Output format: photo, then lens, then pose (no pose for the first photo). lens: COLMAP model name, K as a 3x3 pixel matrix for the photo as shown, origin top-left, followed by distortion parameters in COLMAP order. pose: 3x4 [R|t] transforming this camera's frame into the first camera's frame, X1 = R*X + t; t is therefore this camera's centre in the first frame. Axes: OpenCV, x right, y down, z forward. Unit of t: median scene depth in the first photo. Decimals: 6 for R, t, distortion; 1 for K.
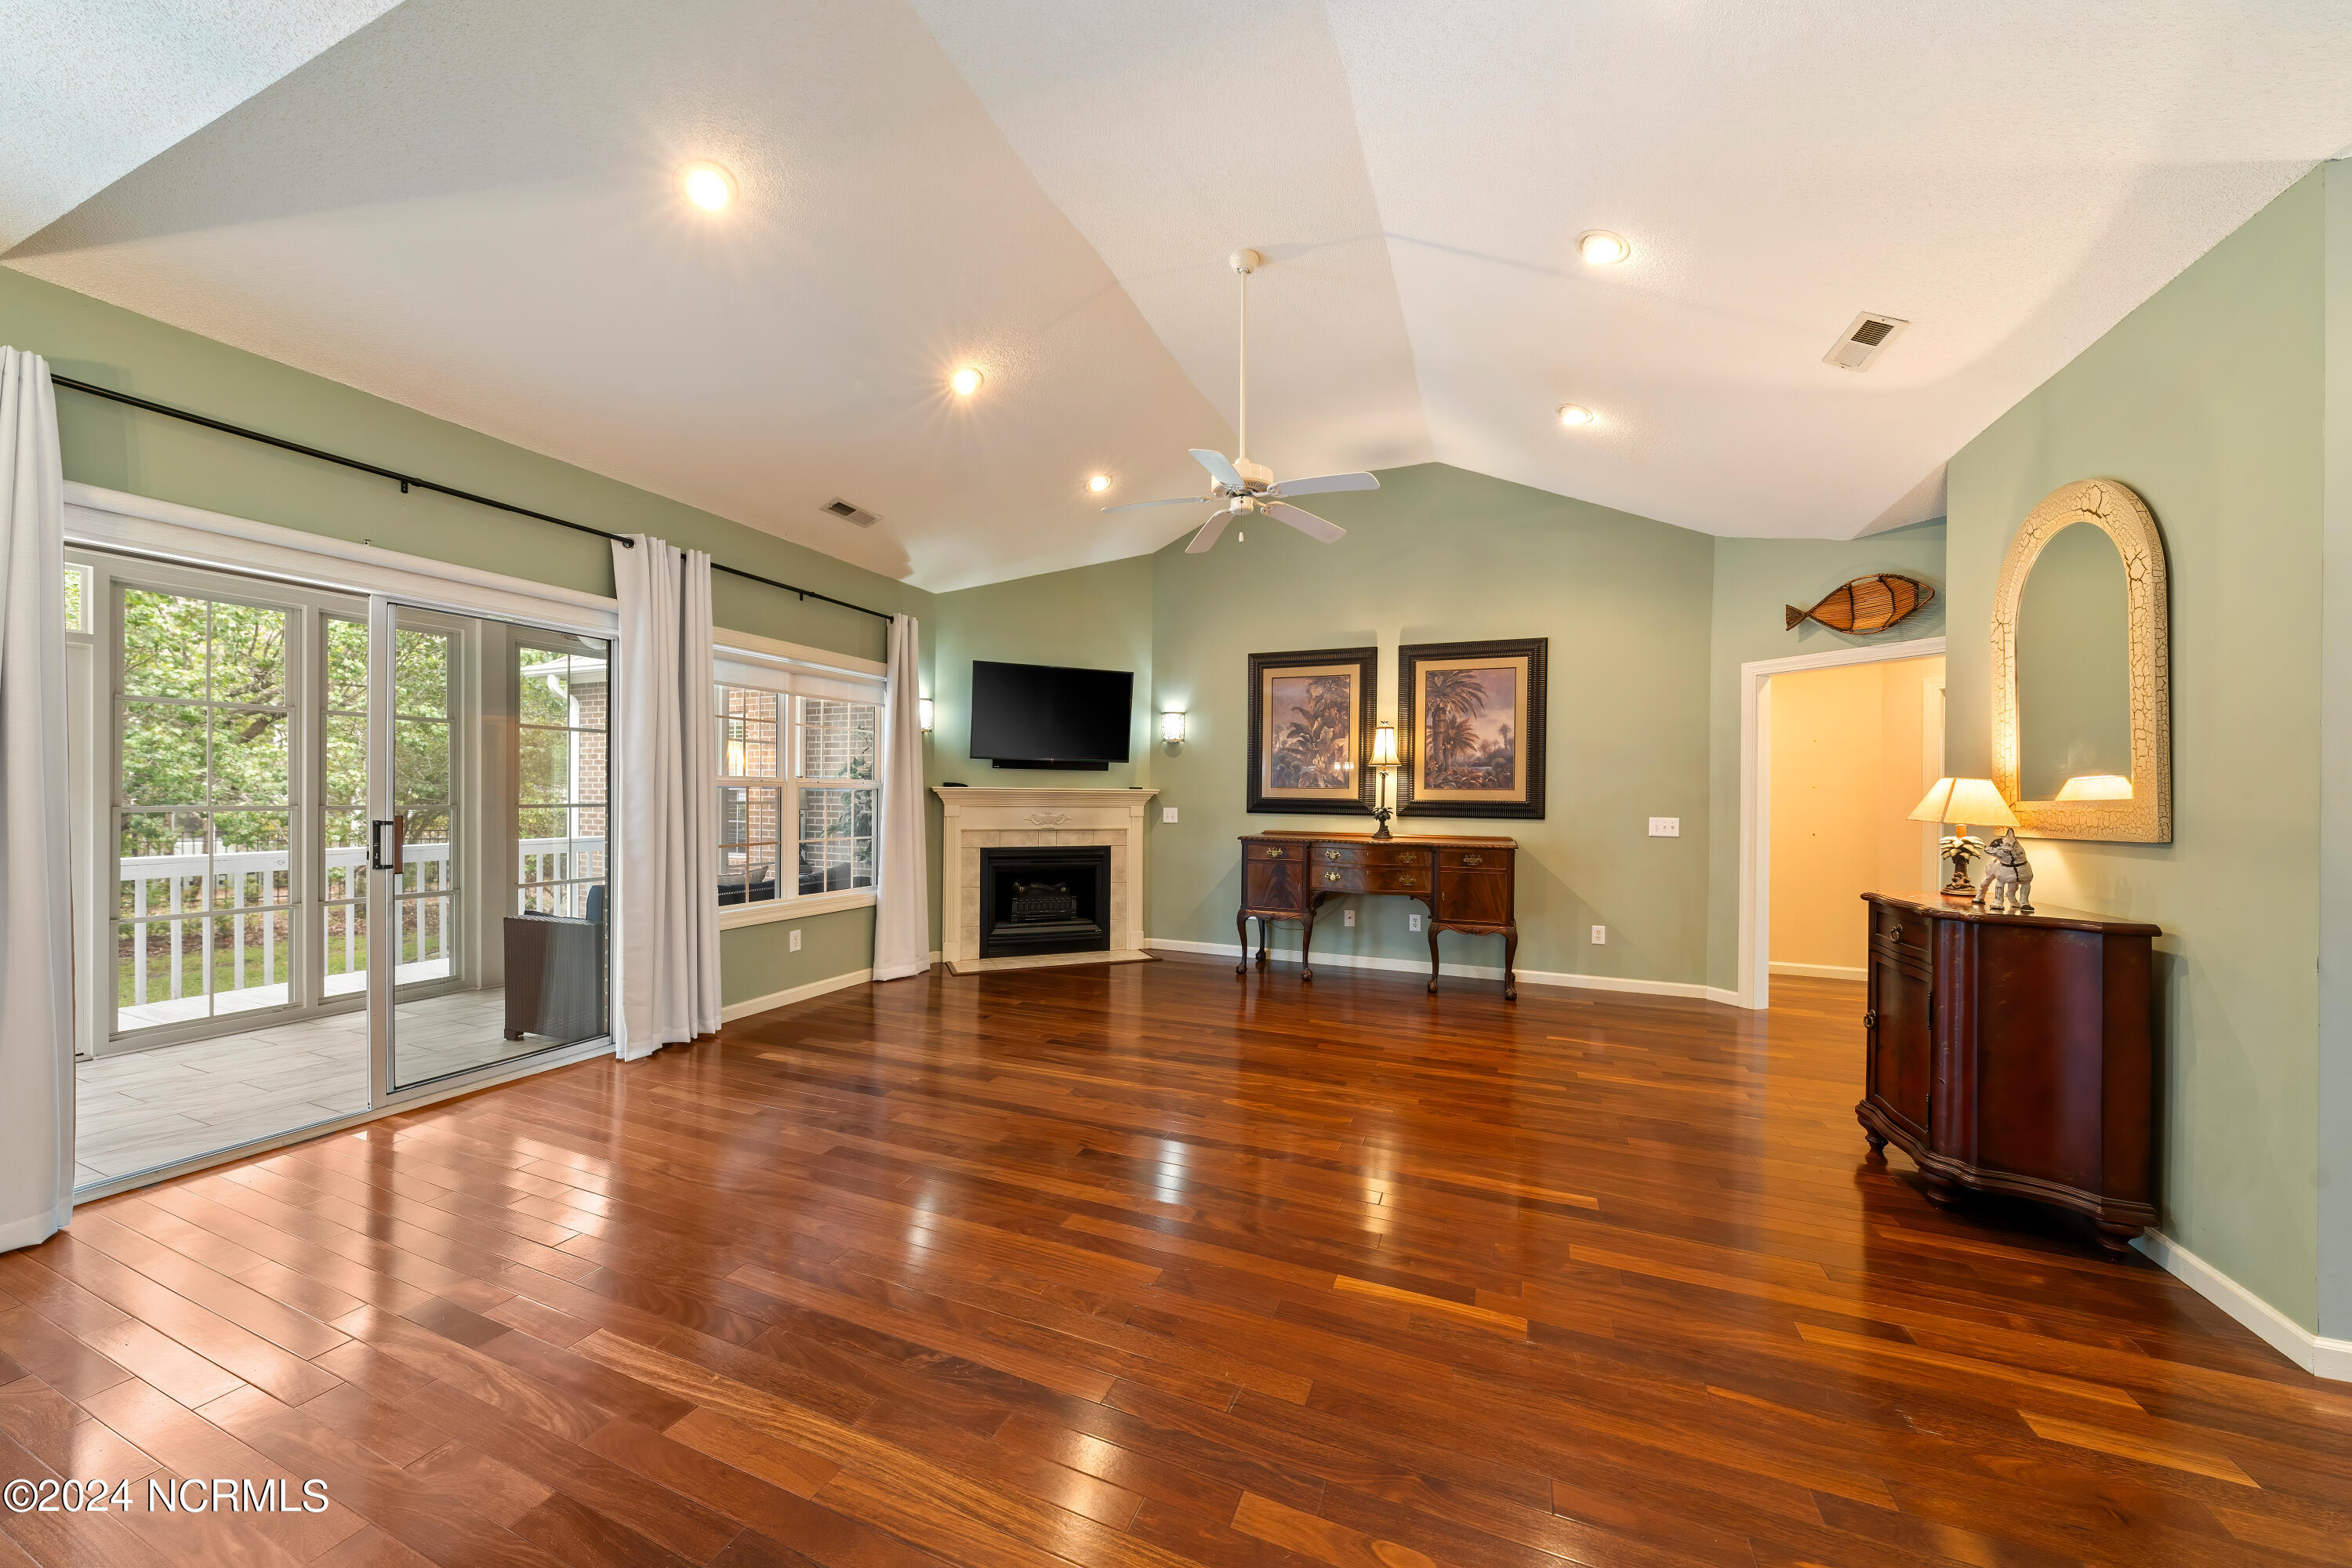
lens RADIAL K [[808.0, 0, 1178.6], [0, 808.0, 792.0], [0, 0, 1]] dist [-0.001077, -0.000147]
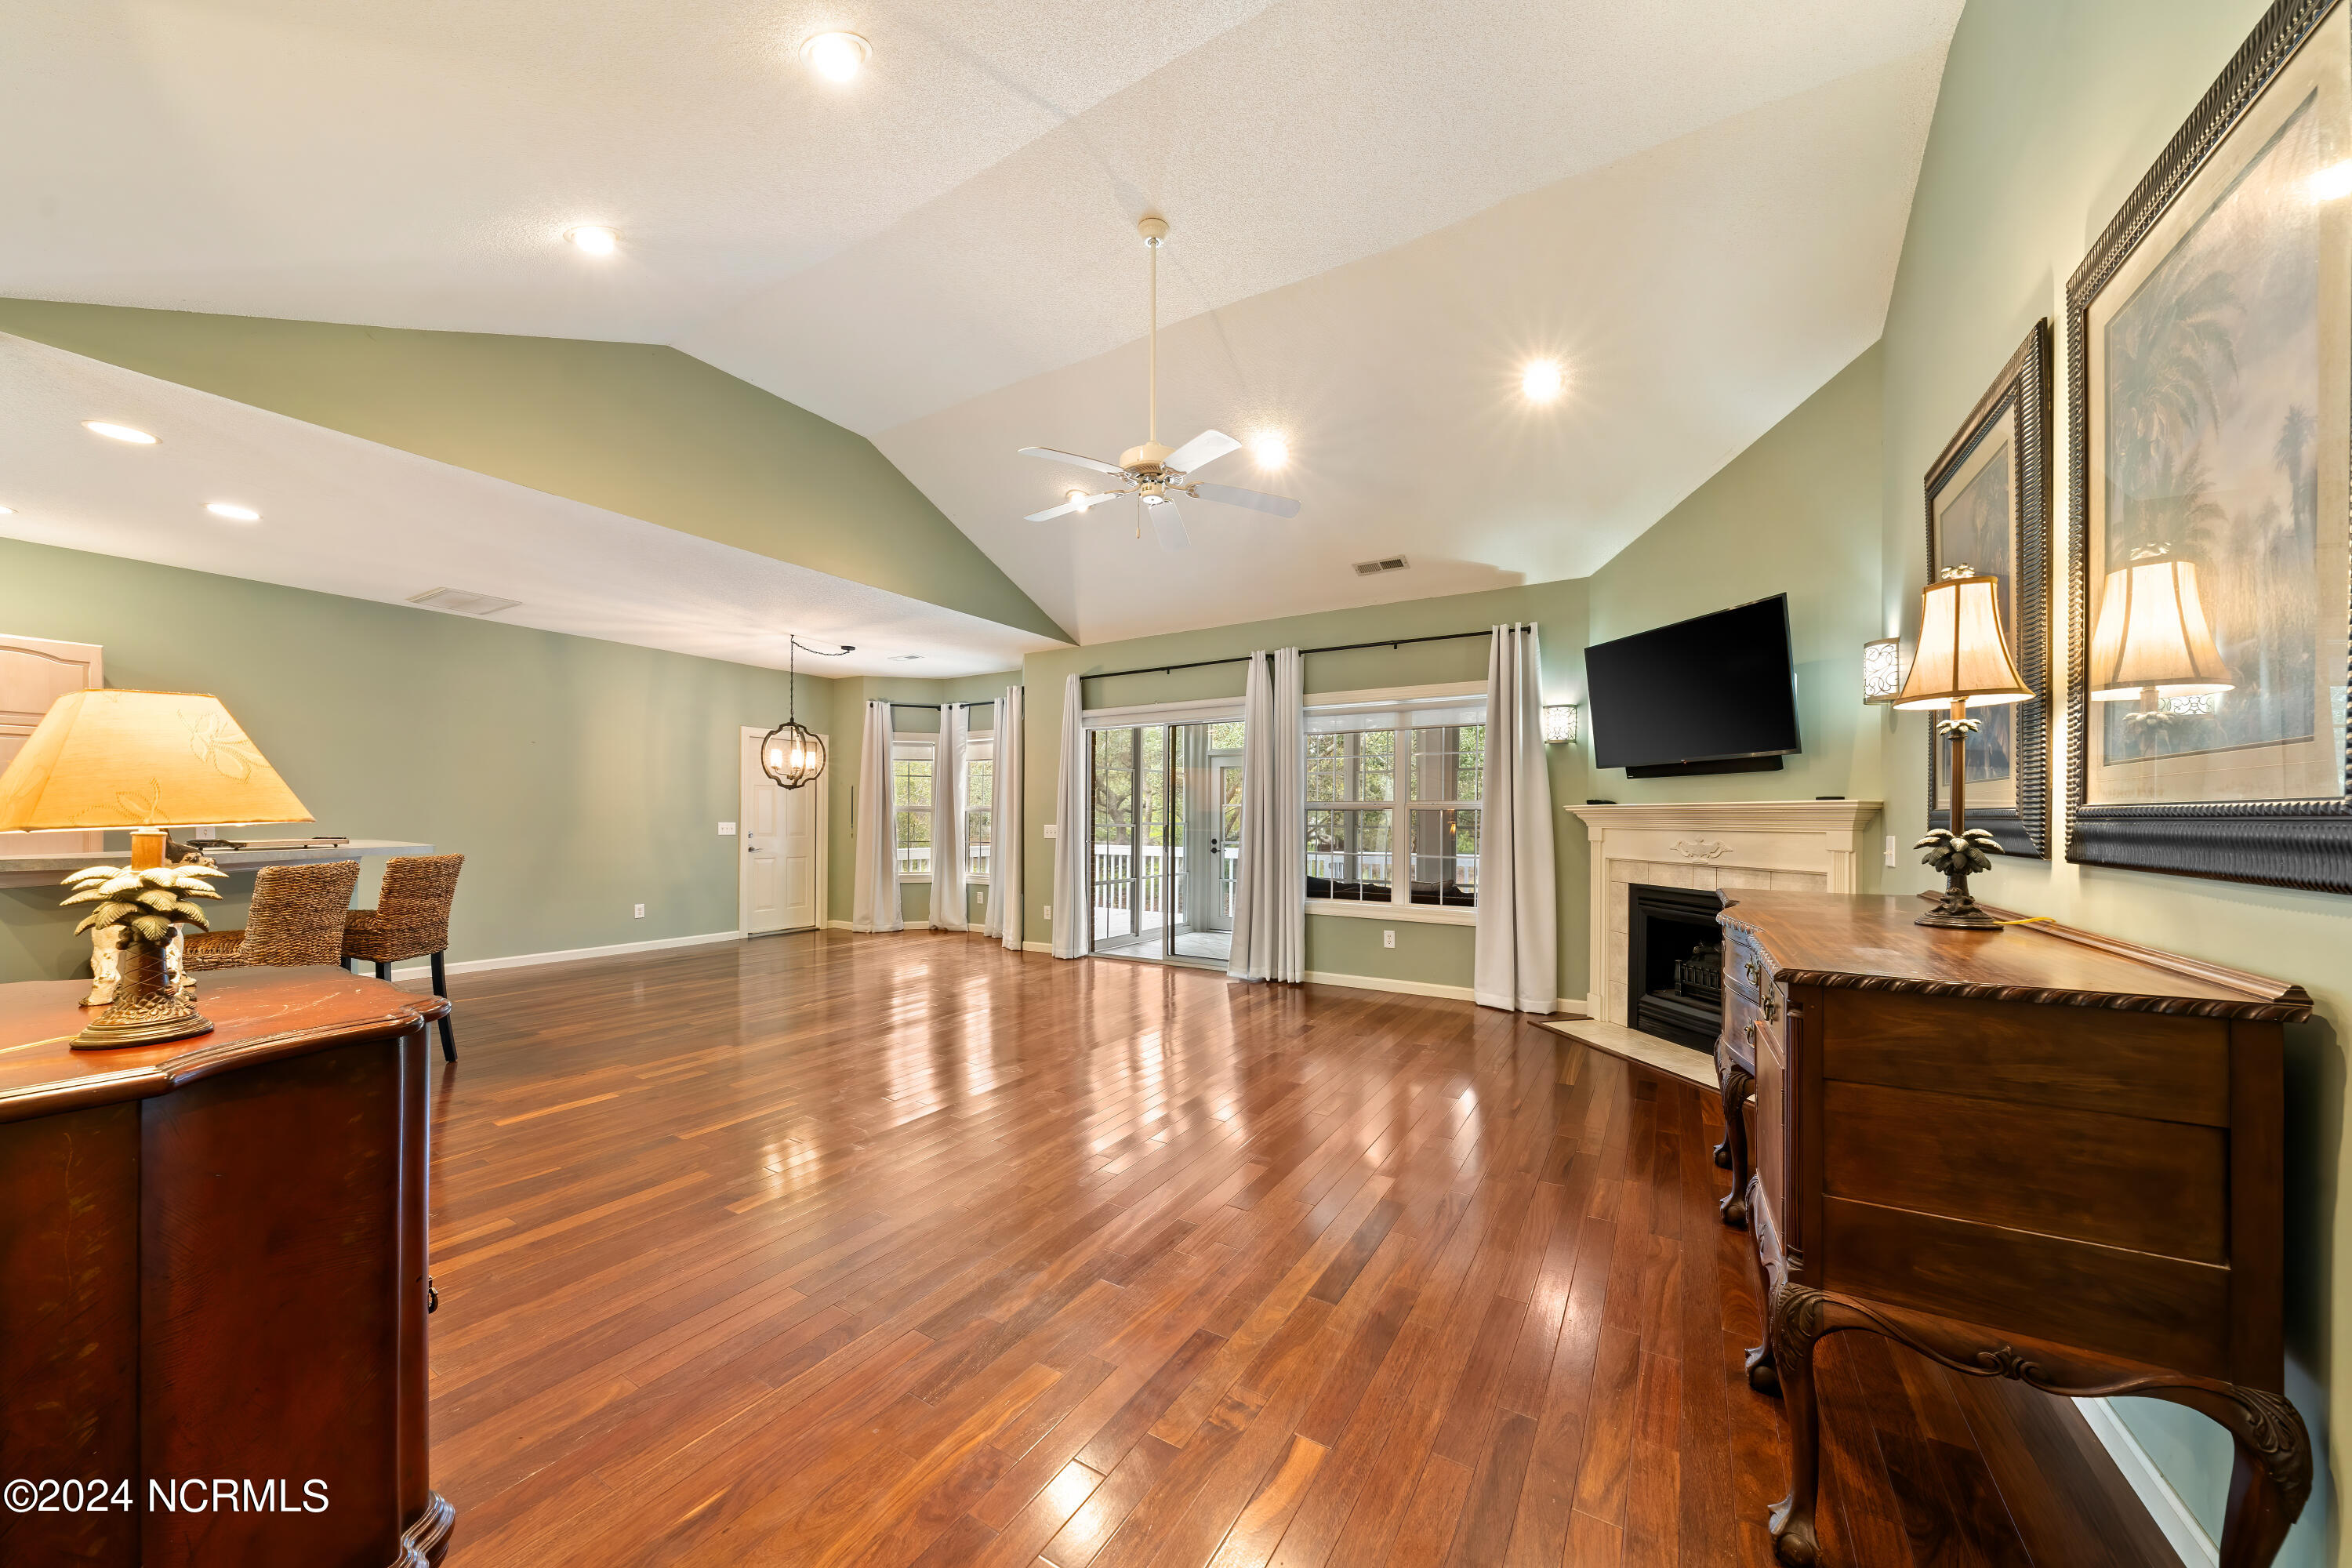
lens RADIAL K [[814.7, 0, 1190.8], [0, 814.7, 823.5], [0, 0, 1]] dist [-0.000932, -0.000129]
pose [[-0.152898, -0.004223, -0.988233, 0.601050], [-0.002318, 0.999990, -0.003915, 0.016429], [0.988239, 0.001692, -0.152906, 0.722136]]
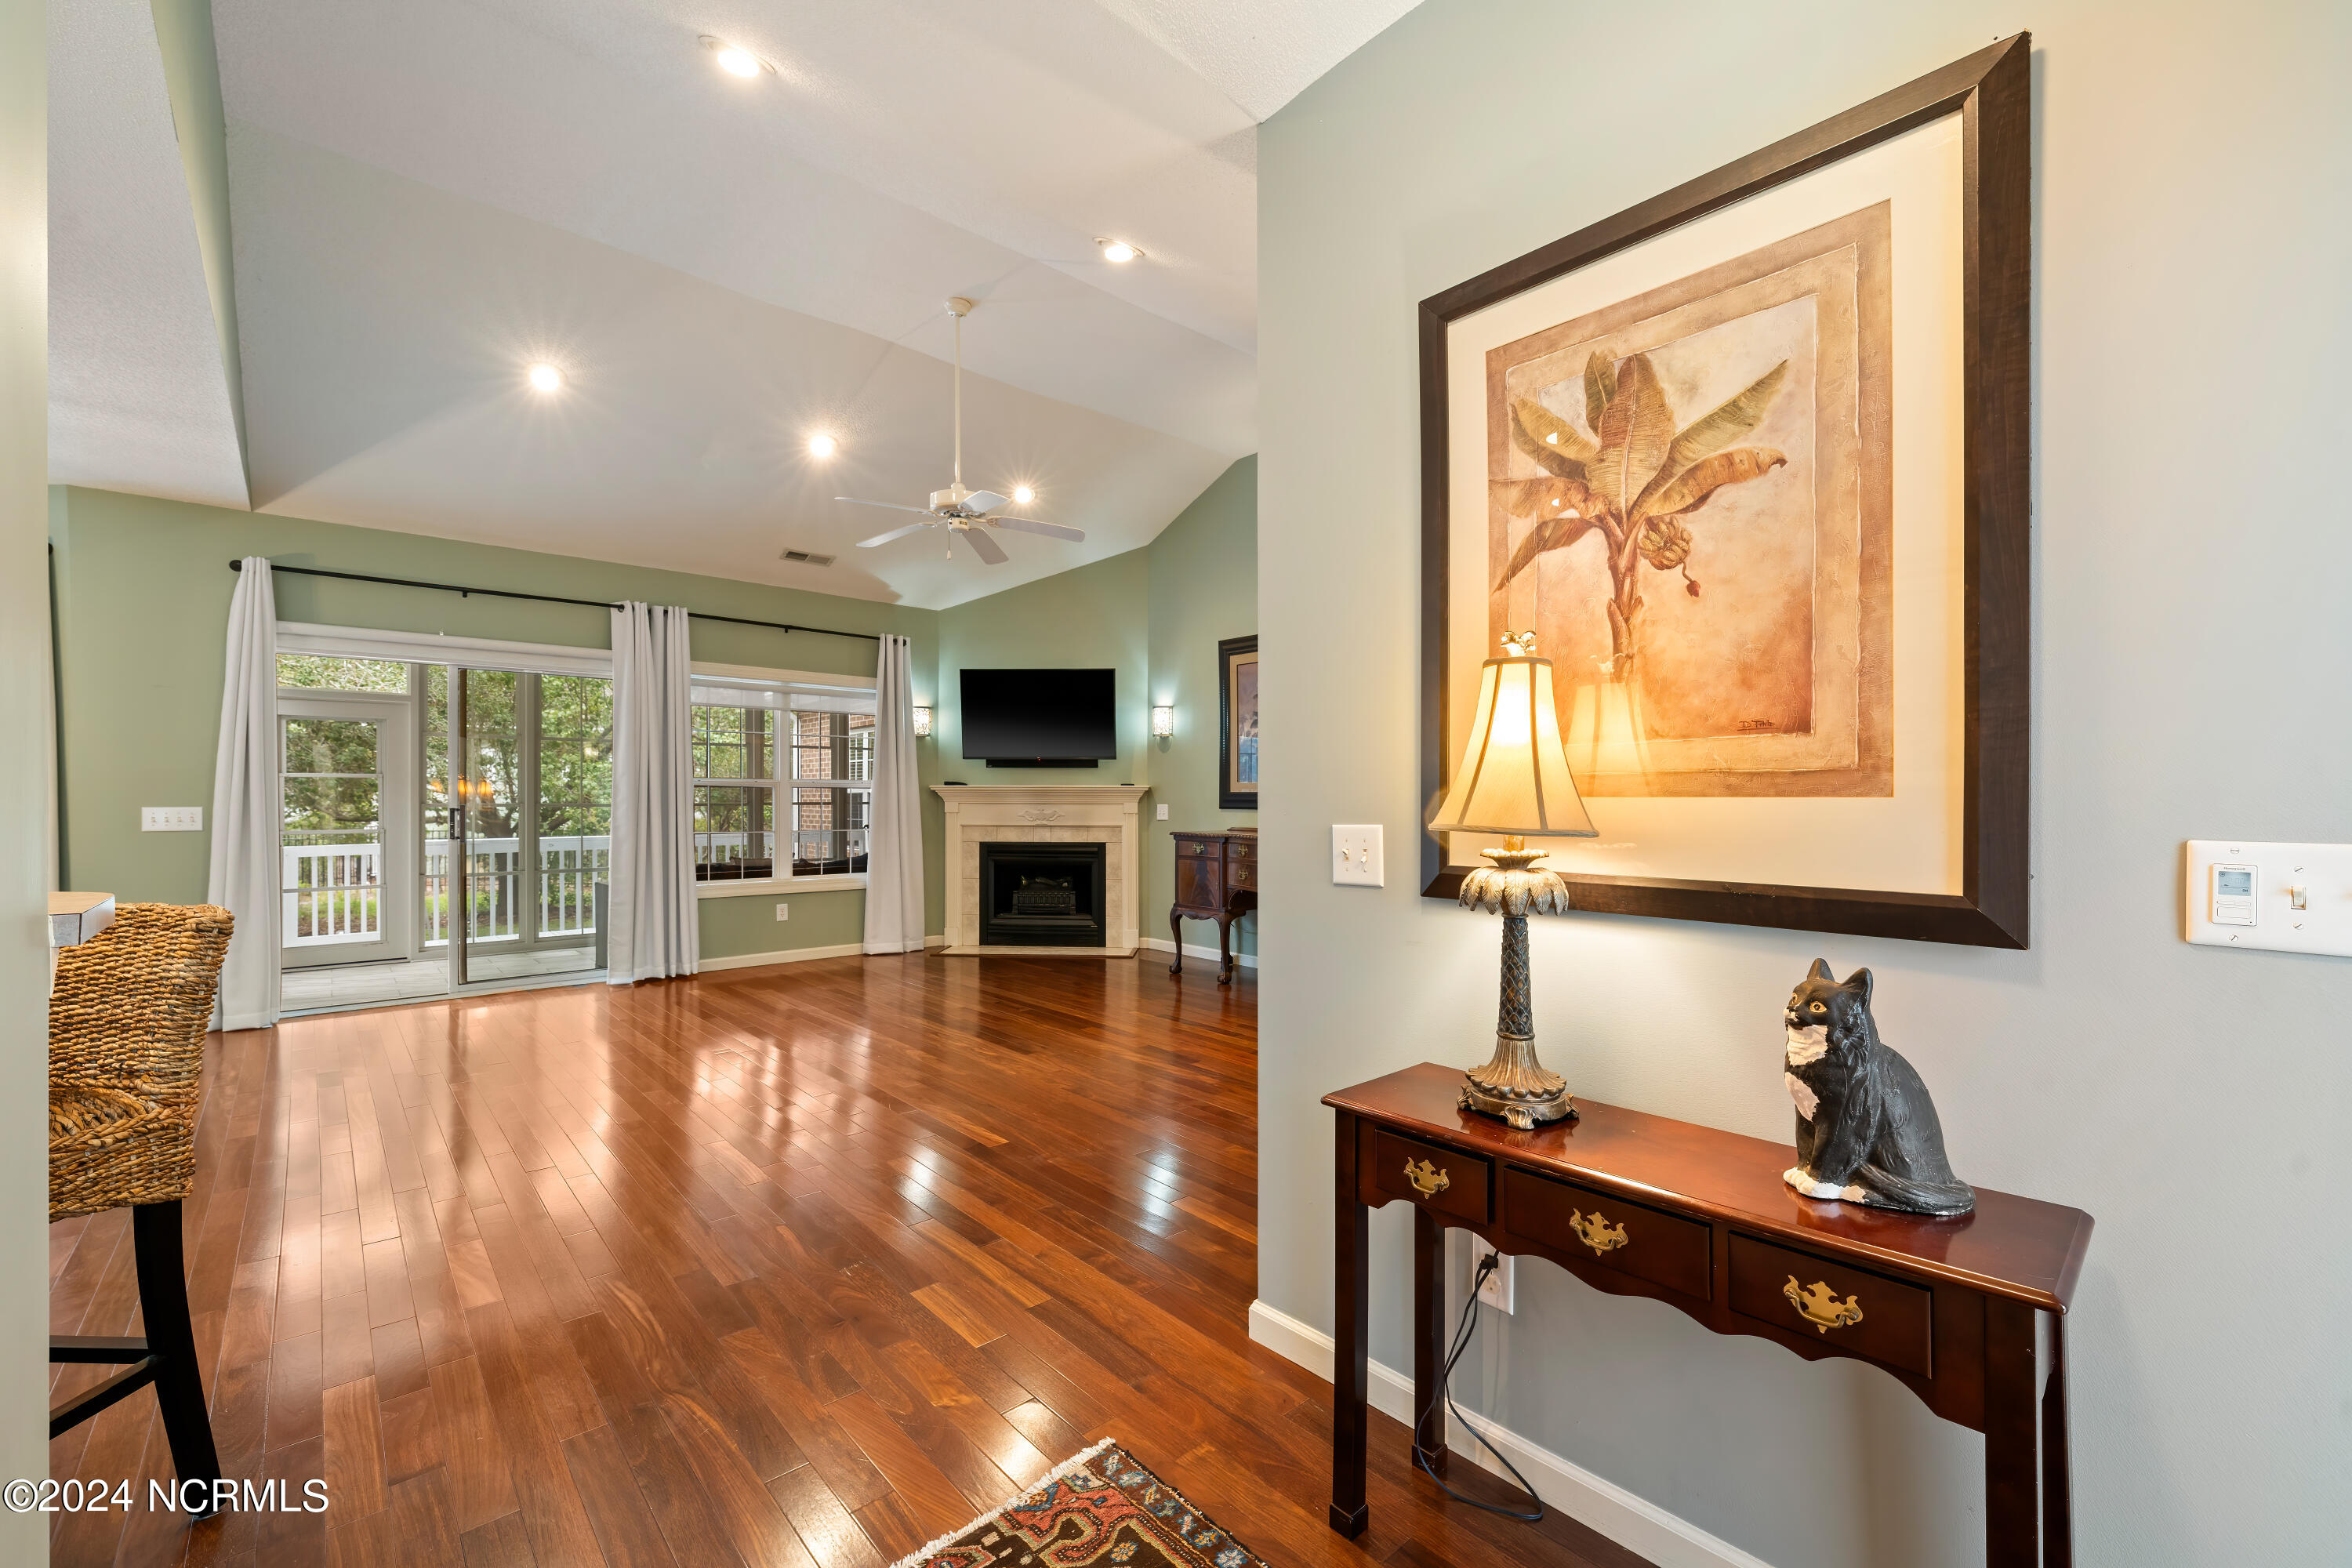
lens RADIAL K [[961.6, 0, 1176.1], [0, 961.6, 795.9], [0, 0, 1]] dist [0.002490, 0.000261]
pose [[0.902657, -0.007937, -0.430287, 0.553443], [0.007936, 0.999967, -0.001798, 0.012535], [0.430287, -0.001792, 0.902691, -0.041978]]
